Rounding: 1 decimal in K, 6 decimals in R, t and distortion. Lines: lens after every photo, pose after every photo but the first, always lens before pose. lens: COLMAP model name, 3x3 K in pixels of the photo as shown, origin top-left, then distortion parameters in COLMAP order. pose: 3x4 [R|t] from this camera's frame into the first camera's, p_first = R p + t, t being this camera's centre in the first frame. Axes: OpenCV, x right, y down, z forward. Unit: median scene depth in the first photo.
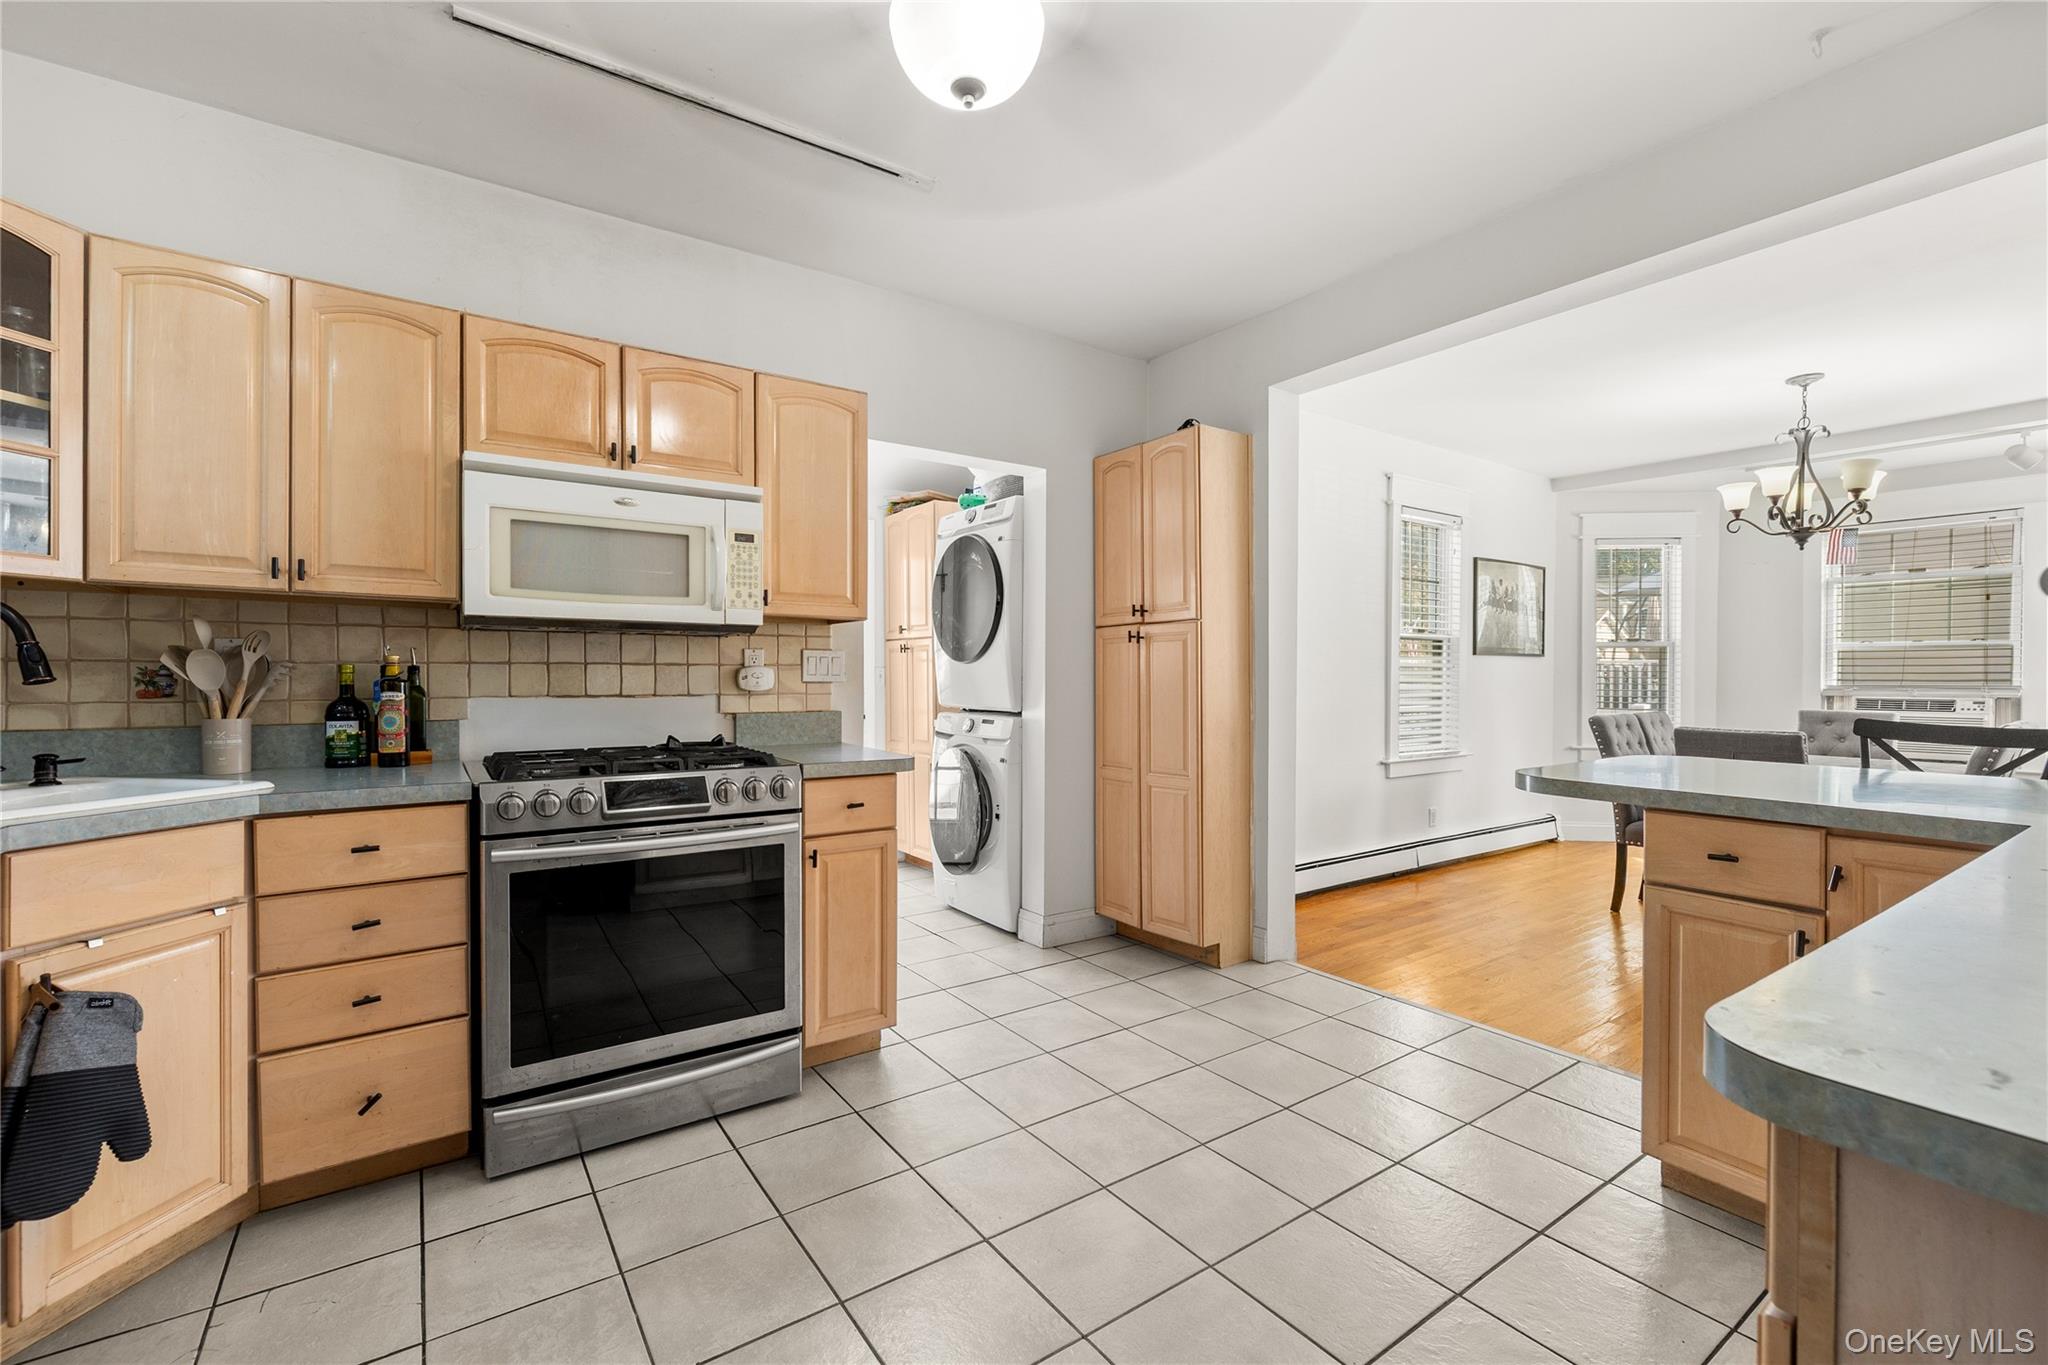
lens RADIAL K [[870.7, 0, 1011.2], [0, 870.7, 684.4], [0, 0, 1]] dist [0.003506, 0.000338]
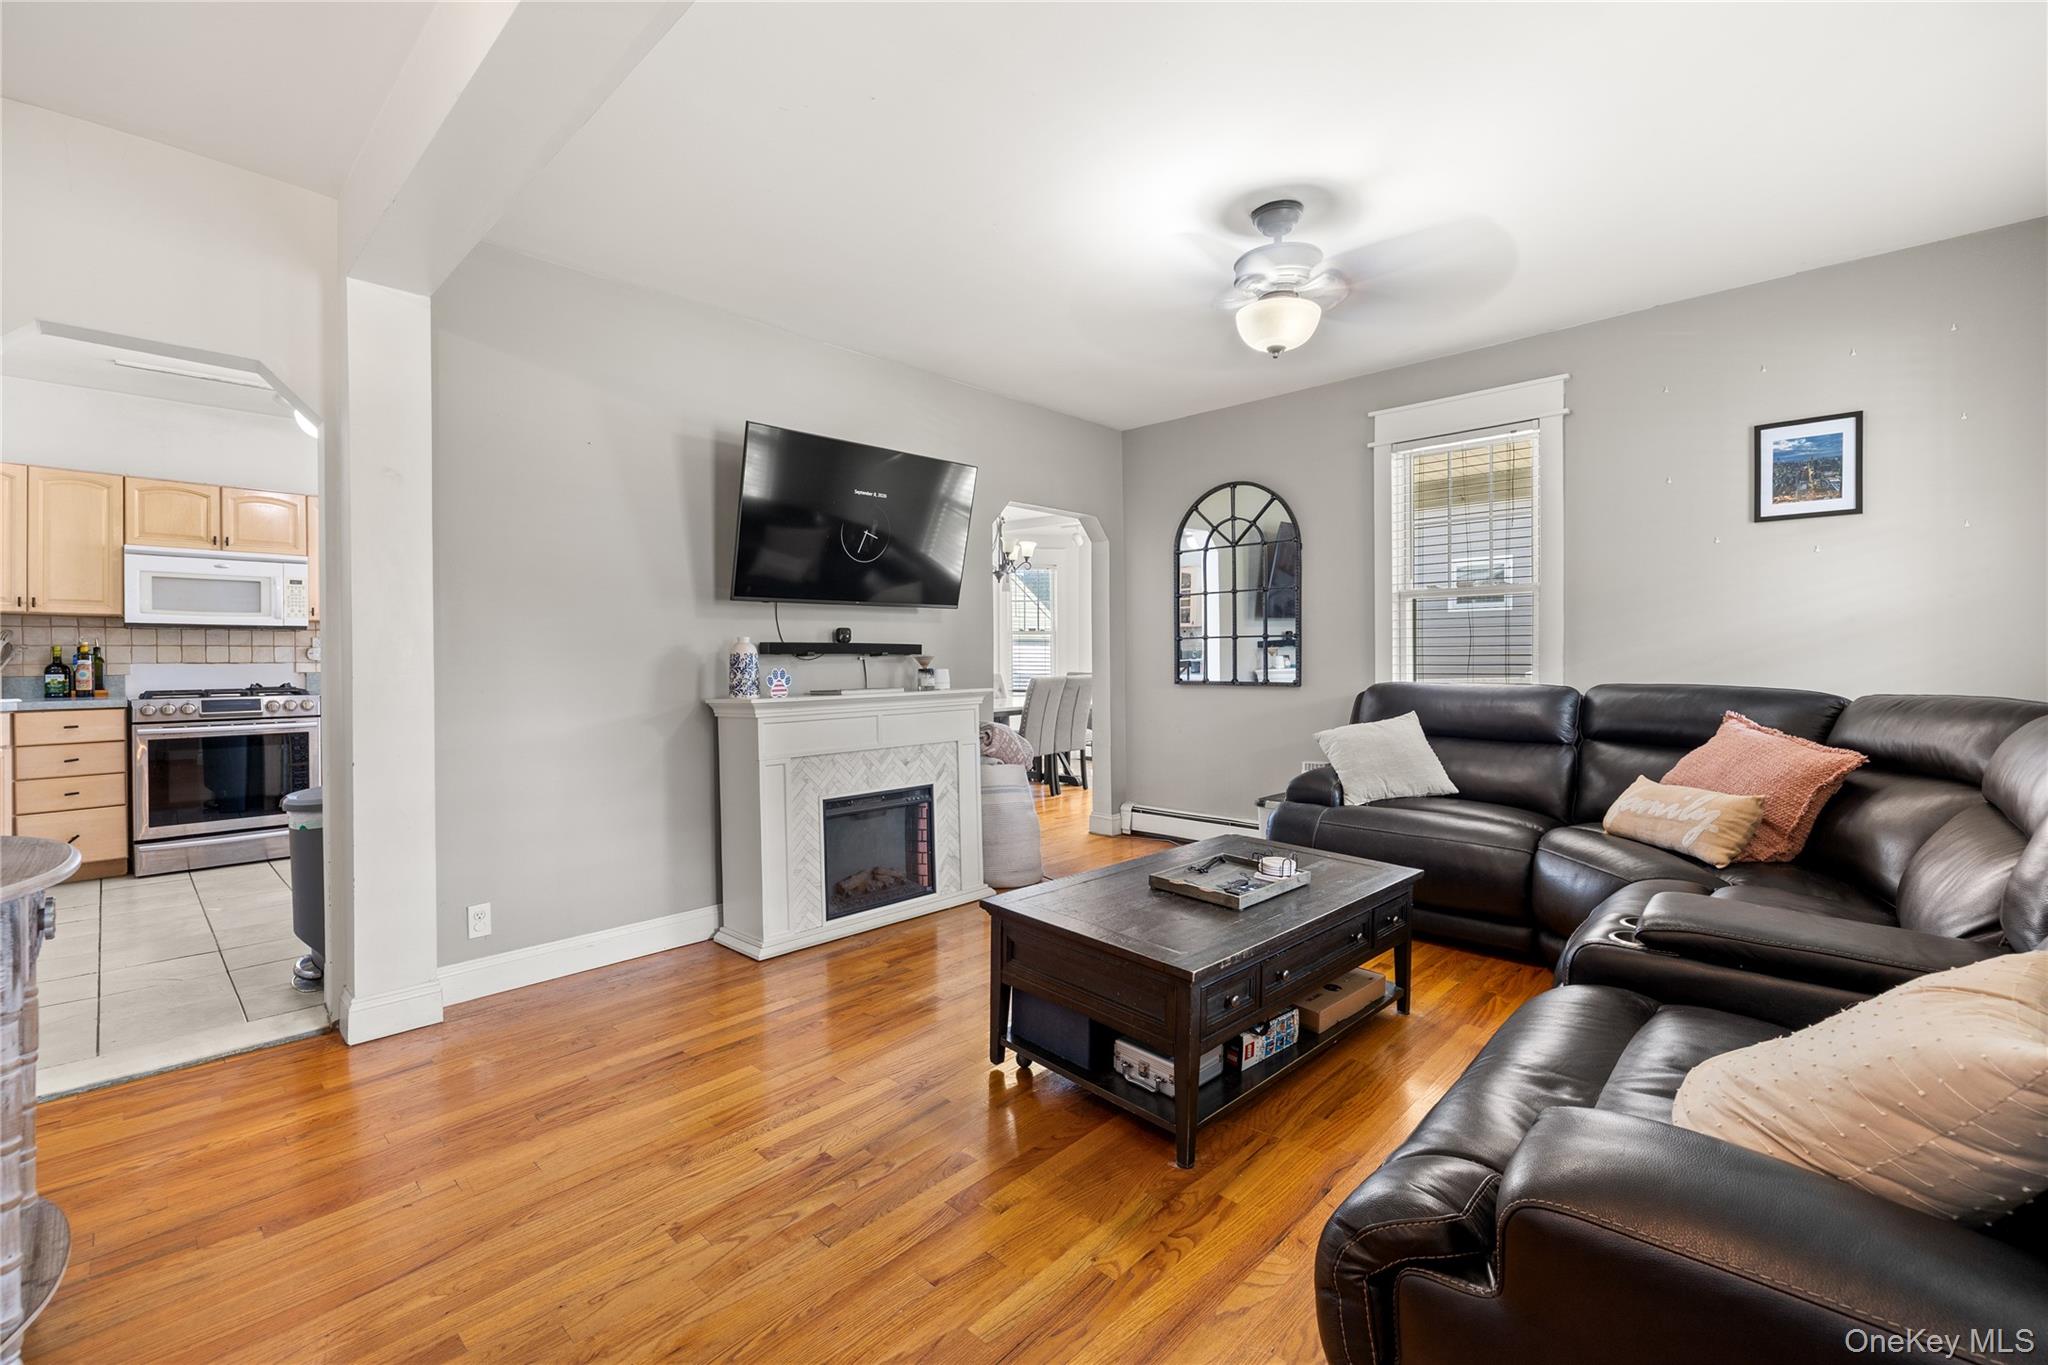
lens RADIAL K [[870.7, 0, 1006.7], [0, 870.7, 663.2], [0, 0, 1]] dist [0.003506, 0.000338]
pose [[0.980381, -0.007446, 0.196971, 1.014340], [0.008734, 0.999946, -0.005672, 0.047278], [-0.196918, 0.007281, 0.980393, -1.446664]]
